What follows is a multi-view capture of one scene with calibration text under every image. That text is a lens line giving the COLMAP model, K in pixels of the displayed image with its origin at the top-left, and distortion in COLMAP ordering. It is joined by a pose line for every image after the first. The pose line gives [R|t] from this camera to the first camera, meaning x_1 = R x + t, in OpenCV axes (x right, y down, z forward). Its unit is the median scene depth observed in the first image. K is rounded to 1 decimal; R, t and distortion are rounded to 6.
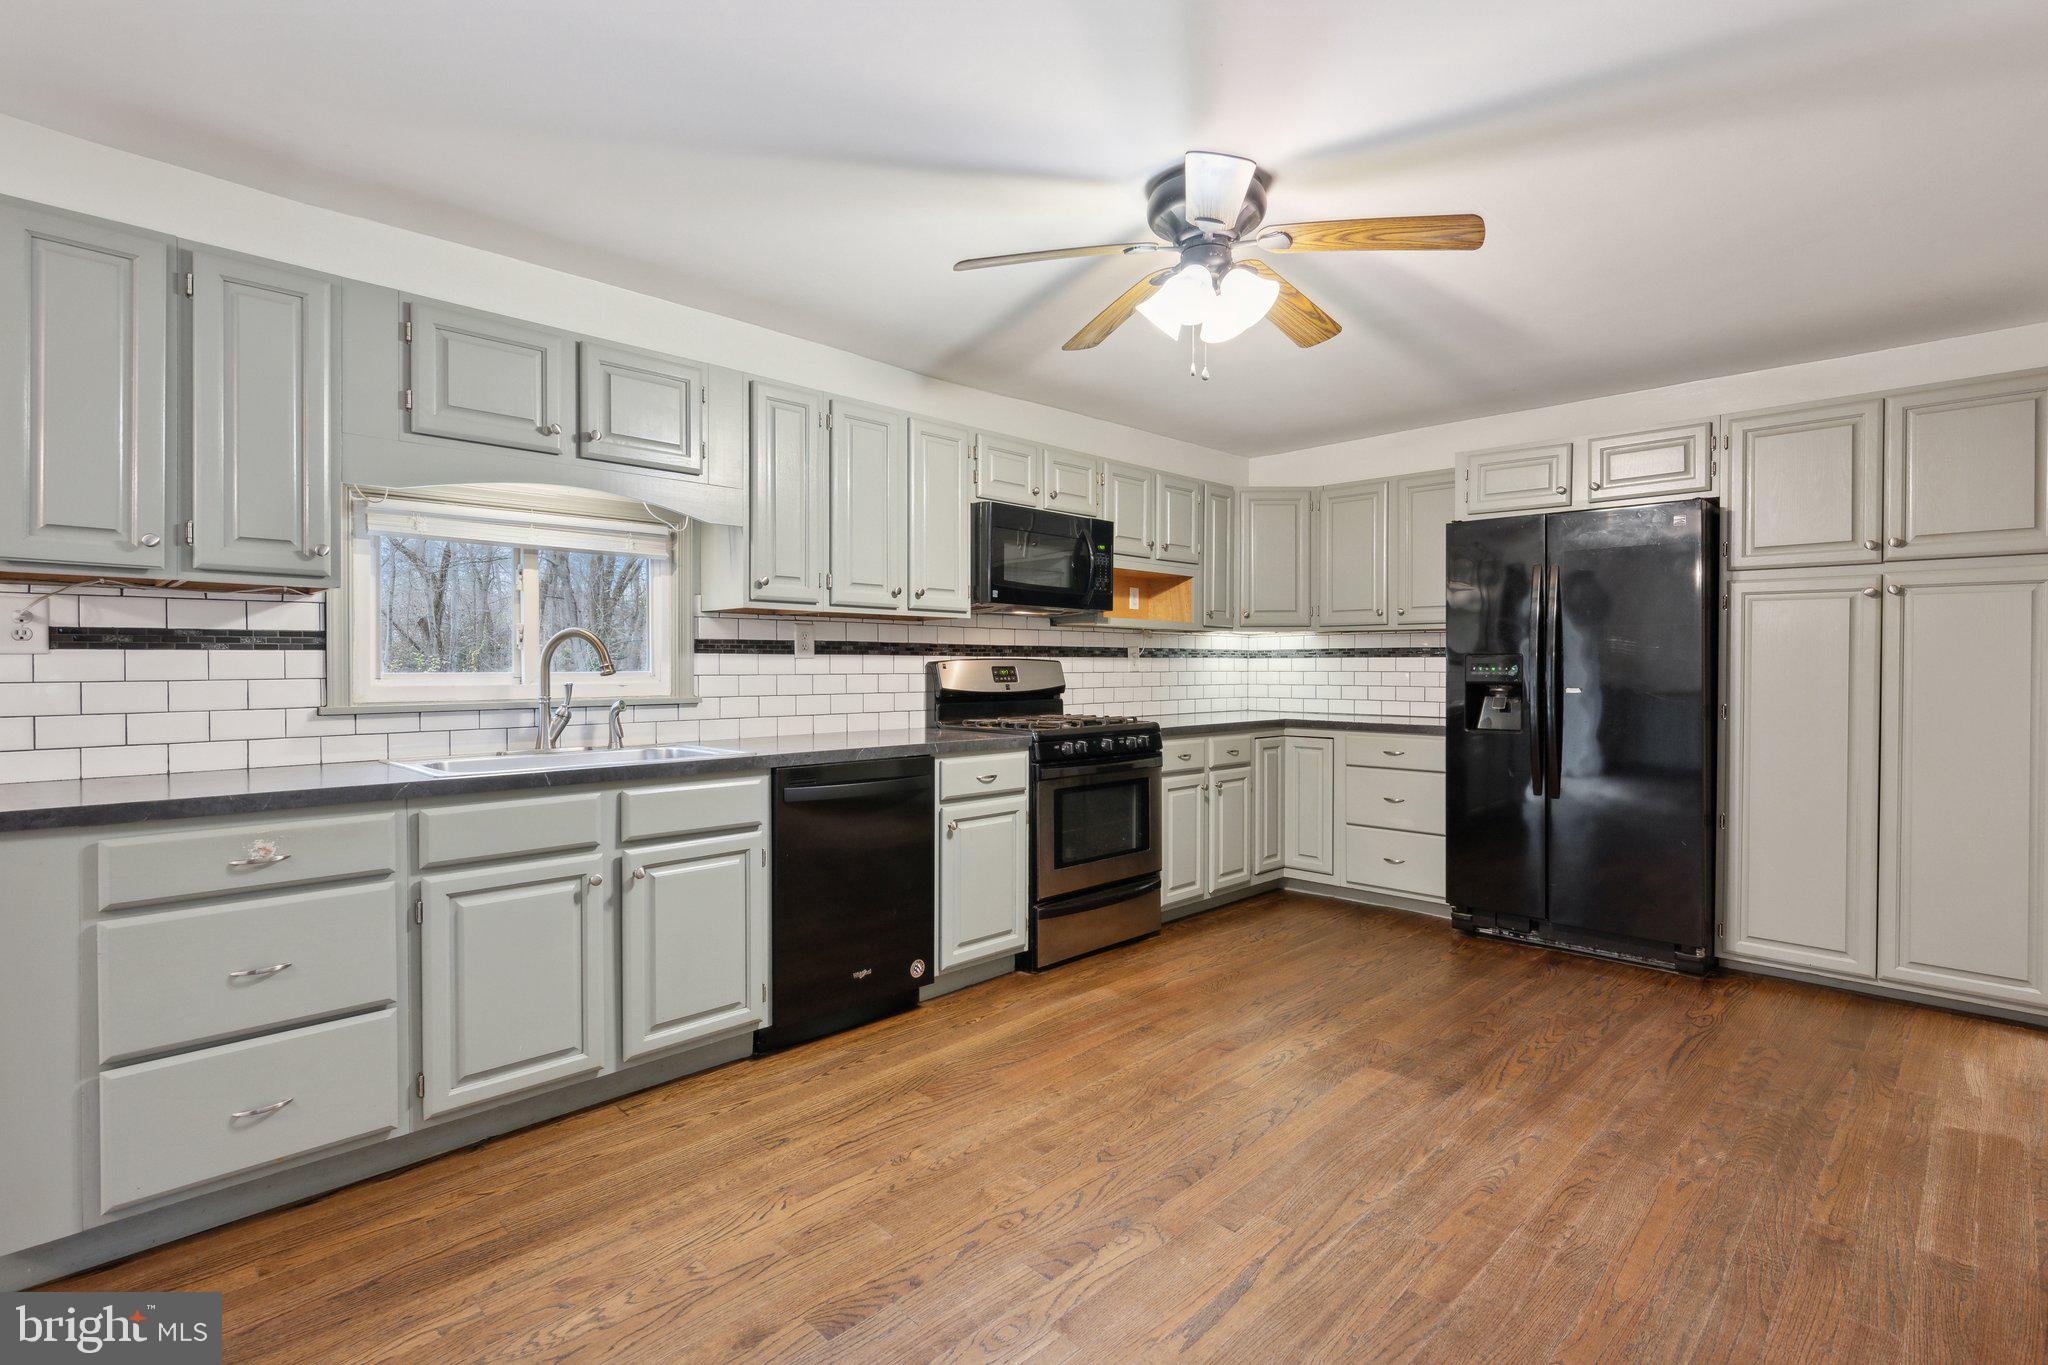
lens RADIAL K [[971.6, 0, 1023.5], [0, 971.6, 672.4], [0, 0, 1]] dist [0.001416, 0.000145]
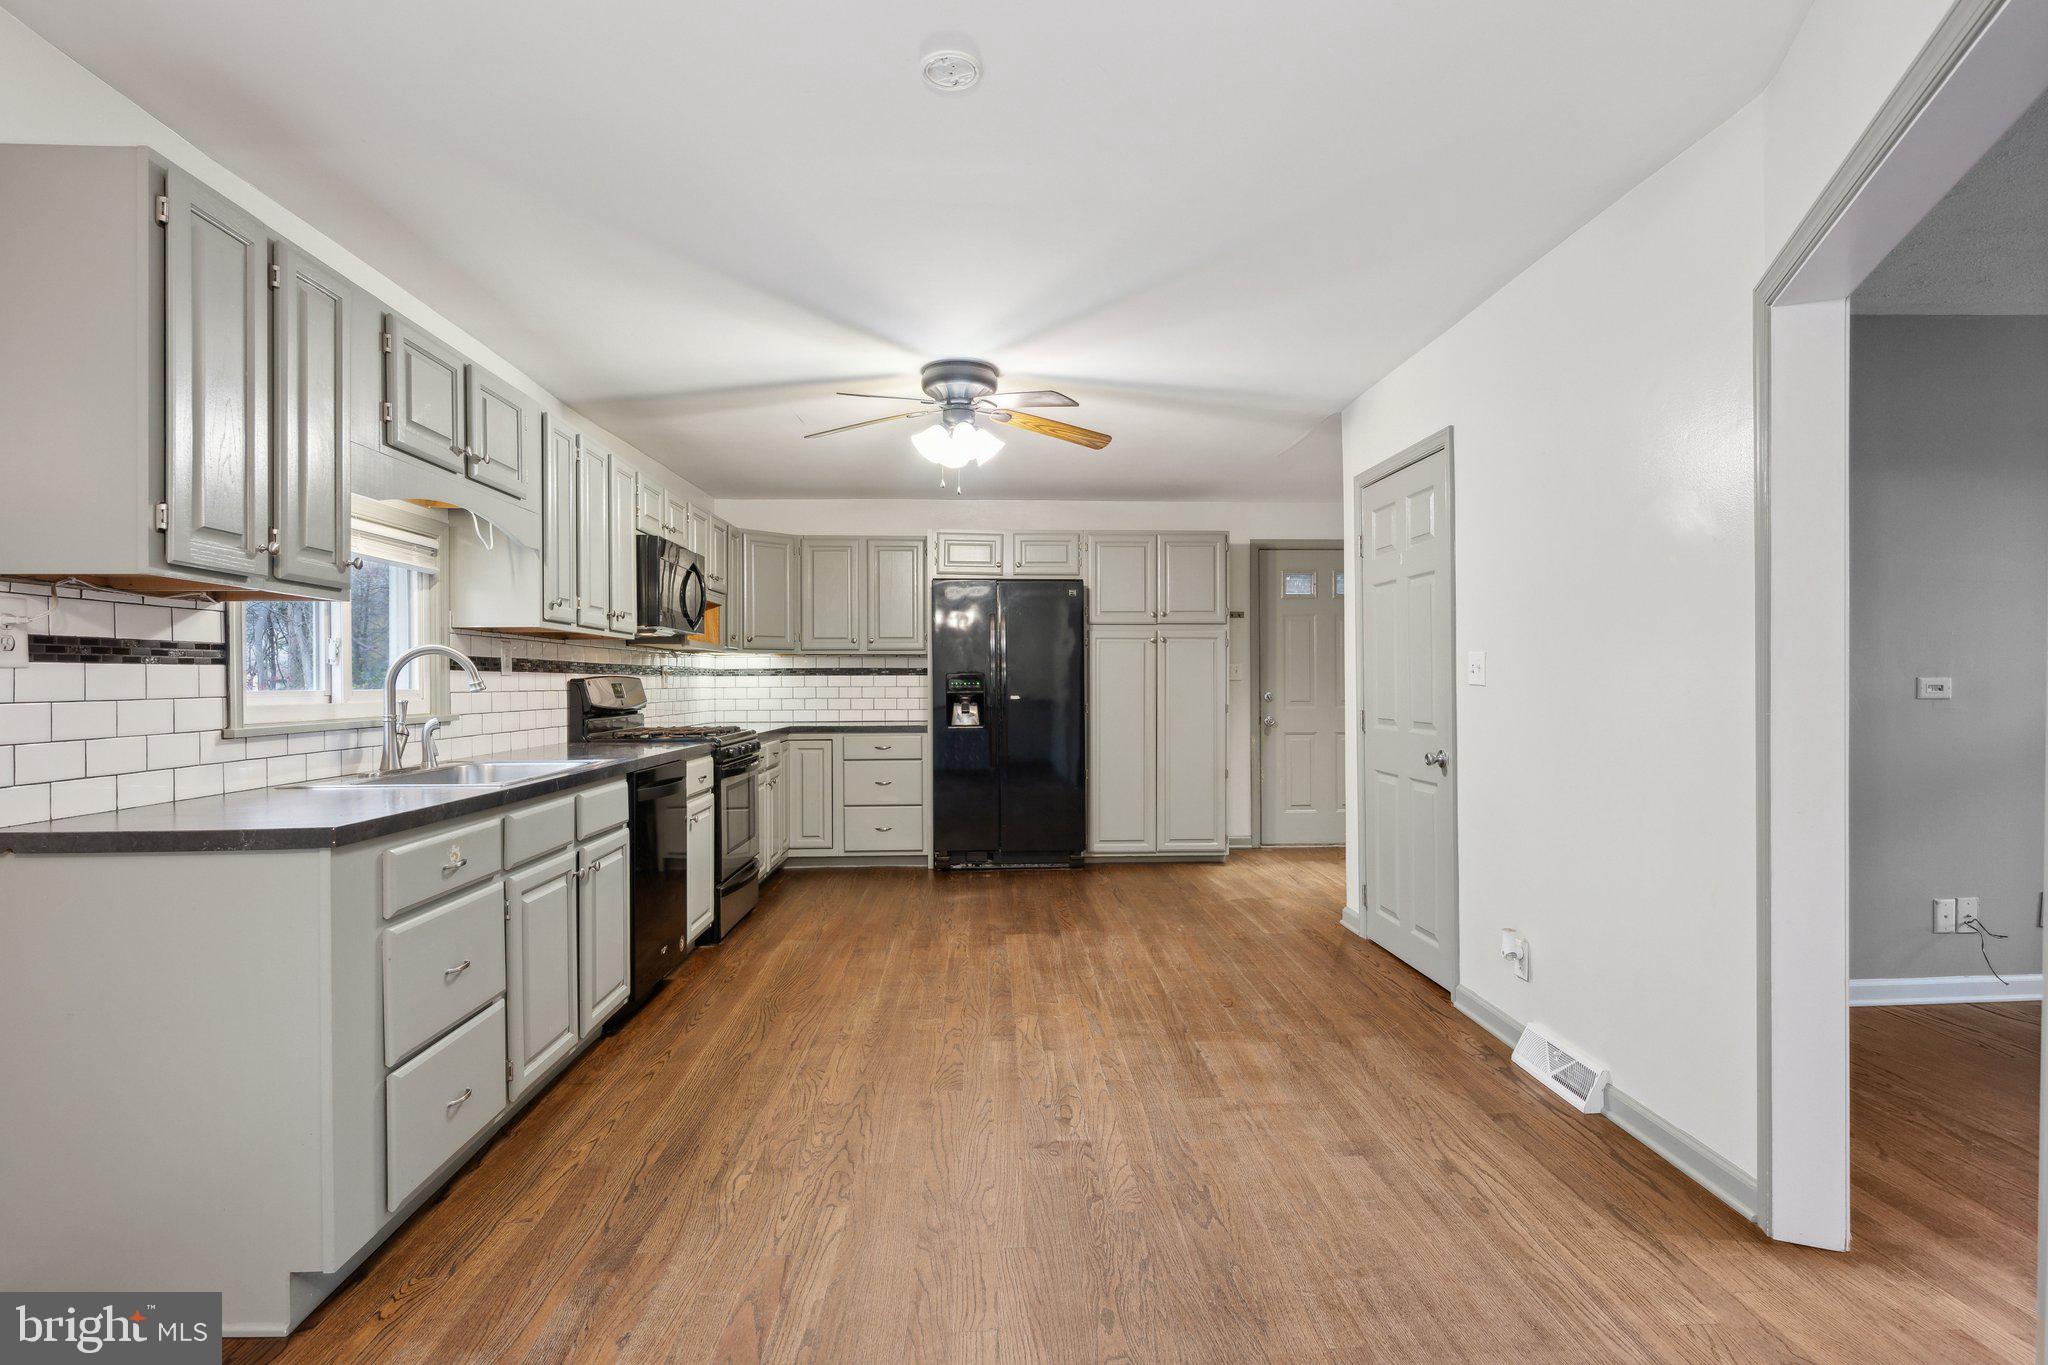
lens RADIAL K [[1042.3, 0, 1029.5], [0, 1042.3, 684.4], [0, 0, 1]] dist [-0.002286, 0.000293]
pose [[0.671362, -0.004172, 0.741117, -0.720930], [0.009545, 0.999950, -0.003018, 0.003571], [-0.741068, 0.009100, 0.671369, -0.137943]]
